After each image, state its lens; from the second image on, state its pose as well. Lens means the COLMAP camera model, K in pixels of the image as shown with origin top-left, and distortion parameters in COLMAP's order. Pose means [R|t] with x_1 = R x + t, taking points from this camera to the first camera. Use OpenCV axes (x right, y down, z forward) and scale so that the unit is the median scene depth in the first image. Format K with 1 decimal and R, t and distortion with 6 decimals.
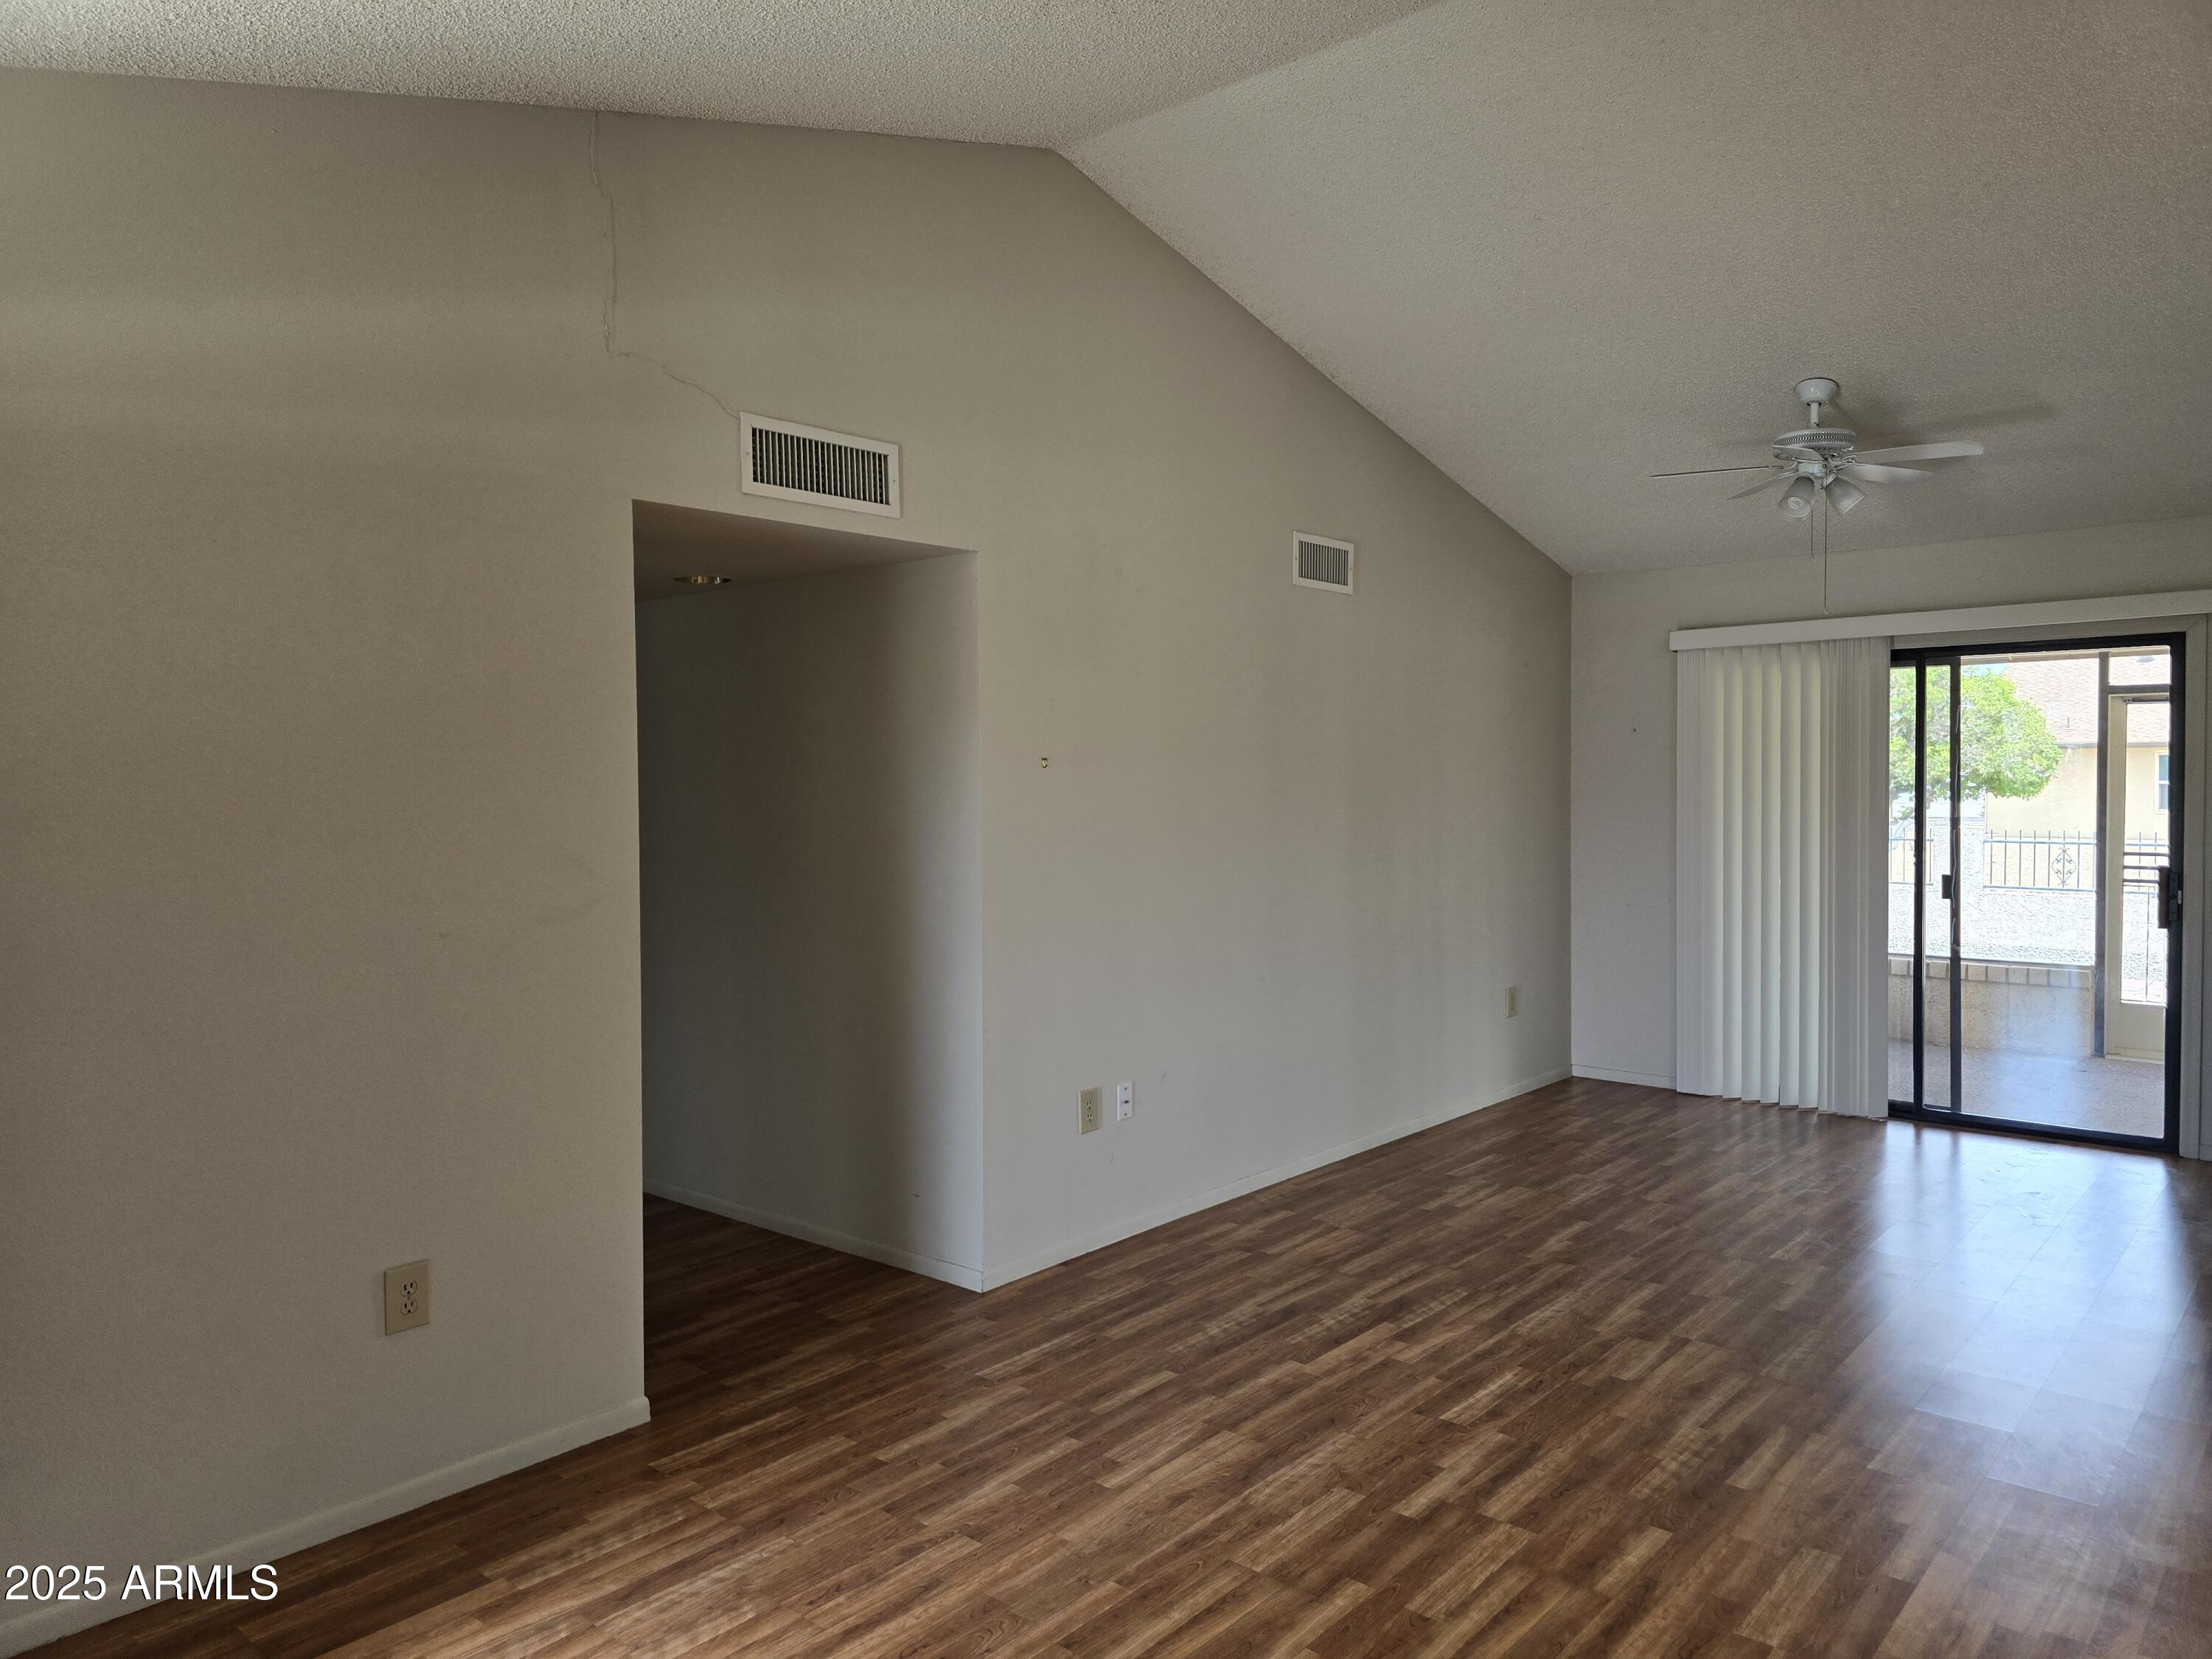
lens RADIAL K [[1484.4, 0, 1106.0], [0, 1484.4, 829.5], [0, 0, 1]] dist [0.075088, -0.093074]
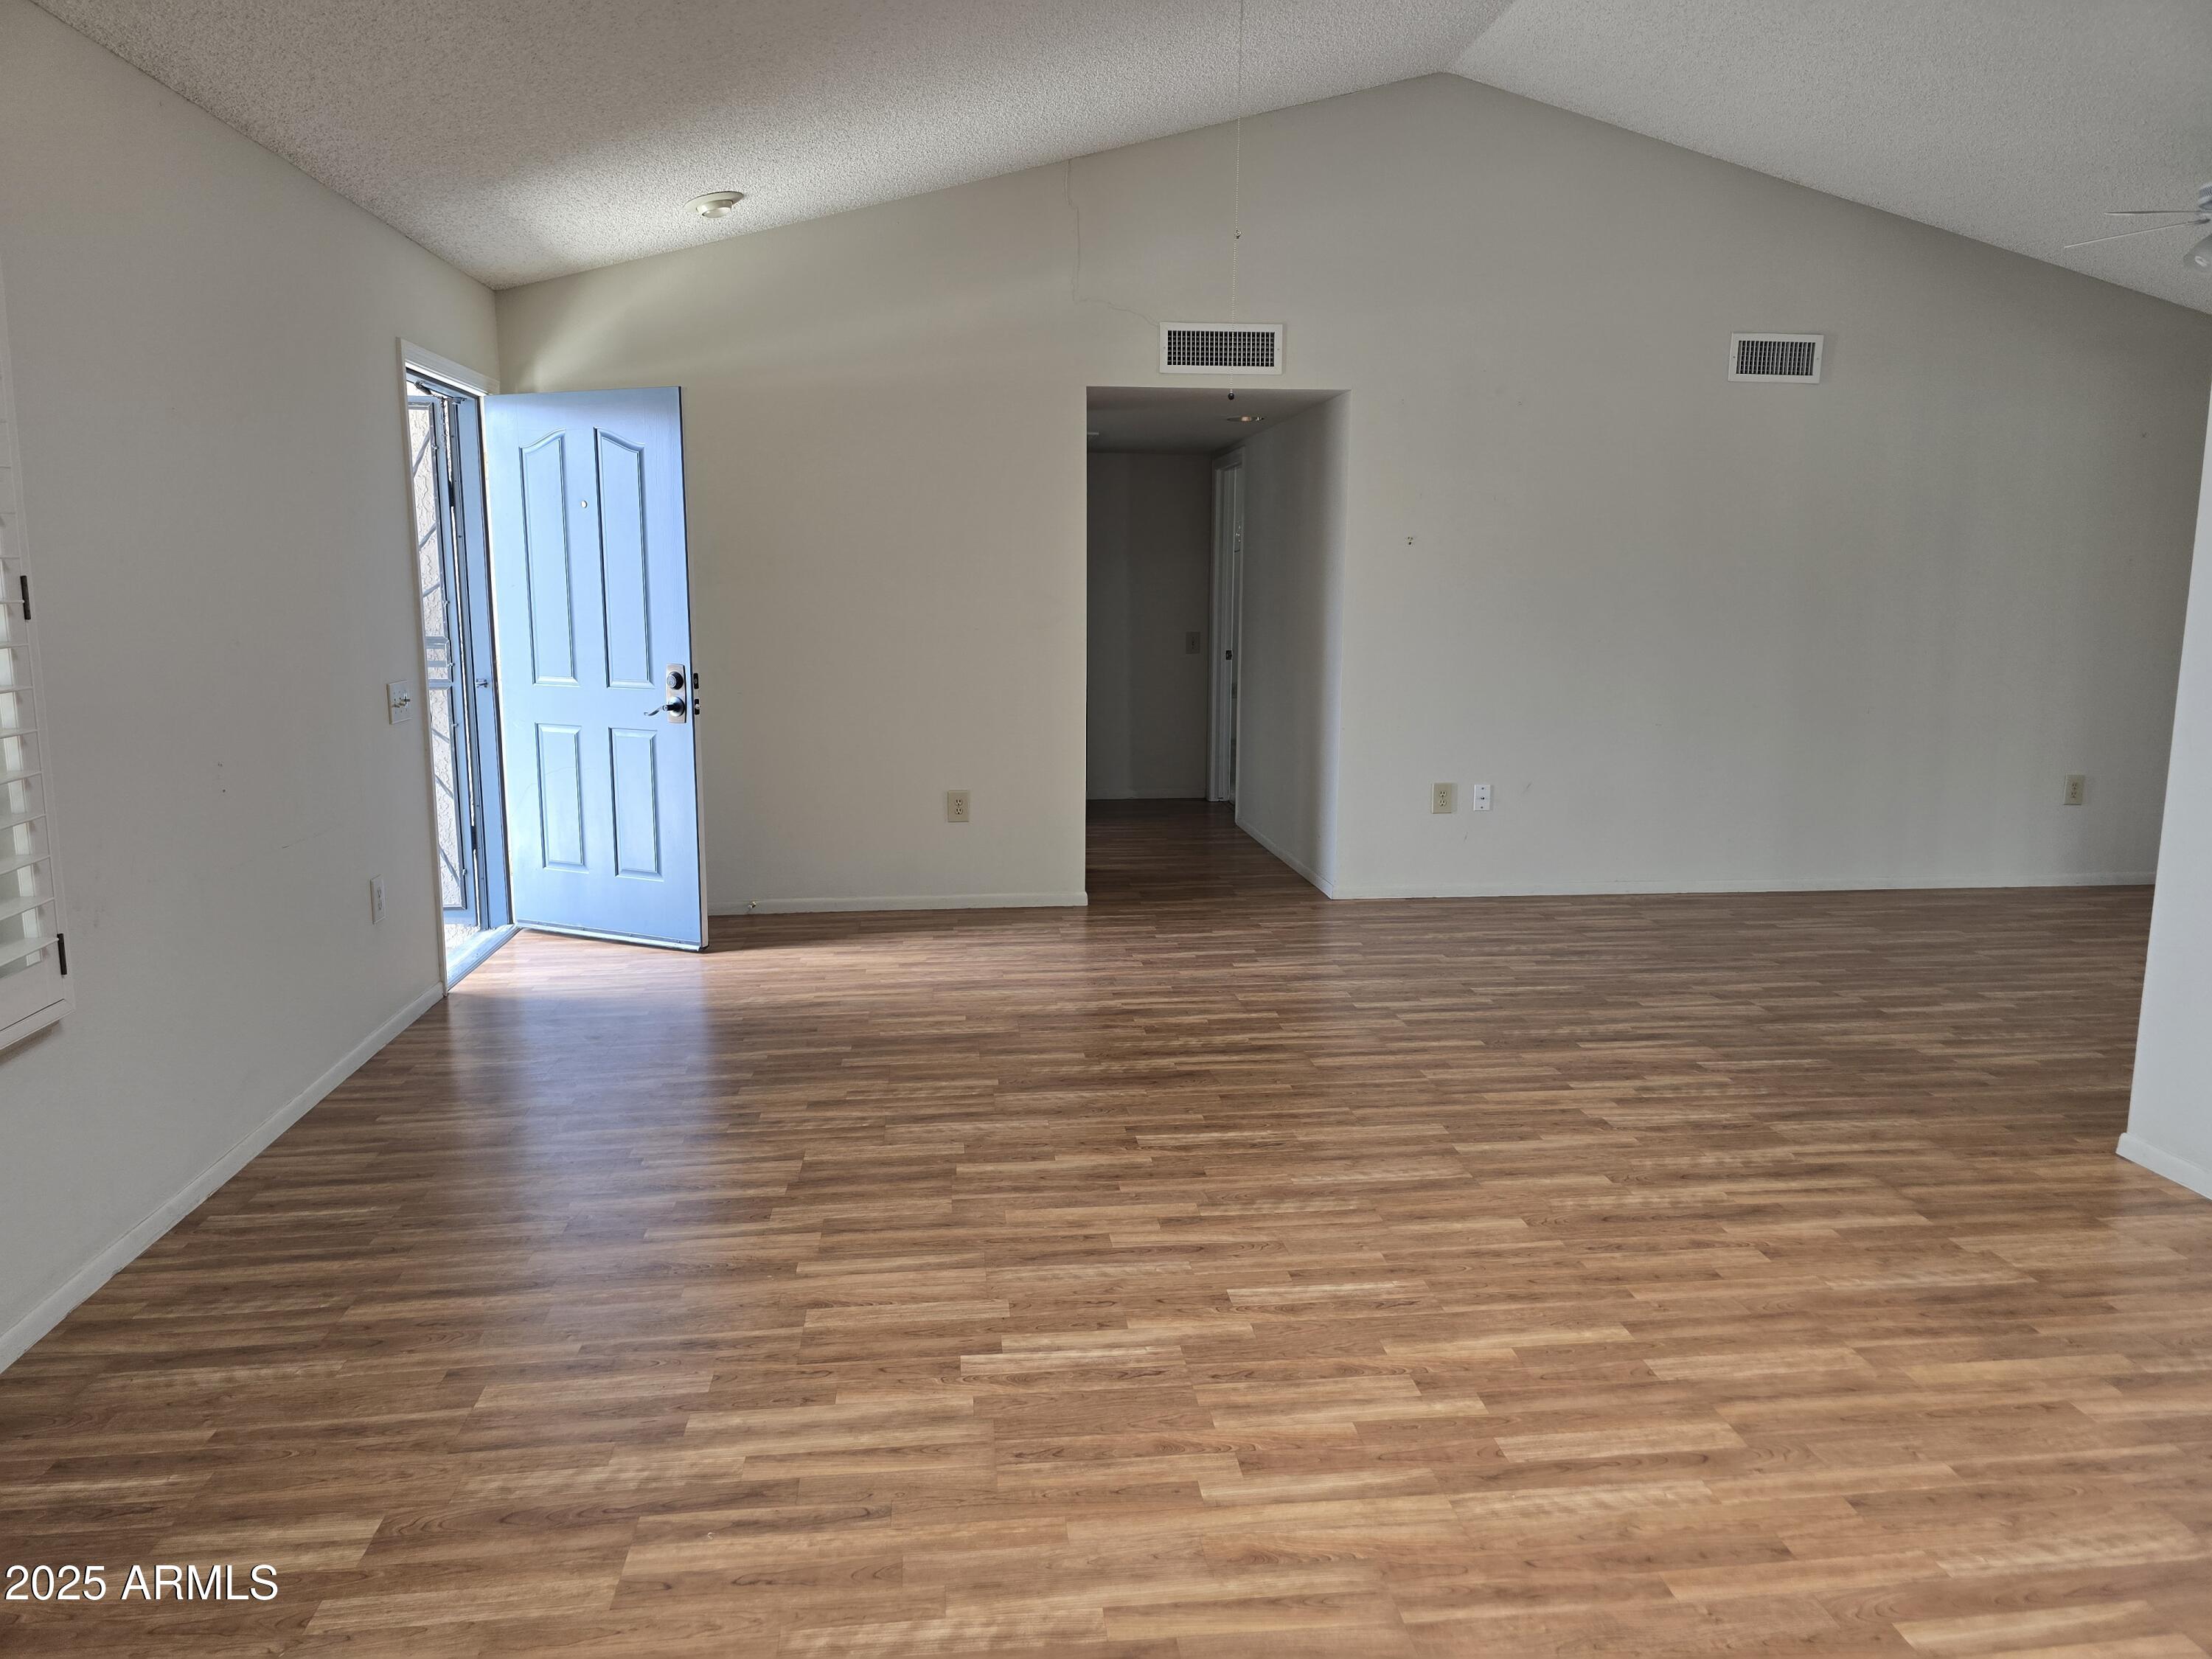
lens RADIAL K [[1484.4, 0, 1106.0], [0, 1484.4, 829.5], [0, 0, 1]] dist [0.075088, -0.093074]
pose [[0.730309, 0.122770, -0.671994, 0.941991], [-0.034487, 0.989089, 0.143223, 0.041758], [0.682246, -0.081422, 0.726575, -0.298934]]
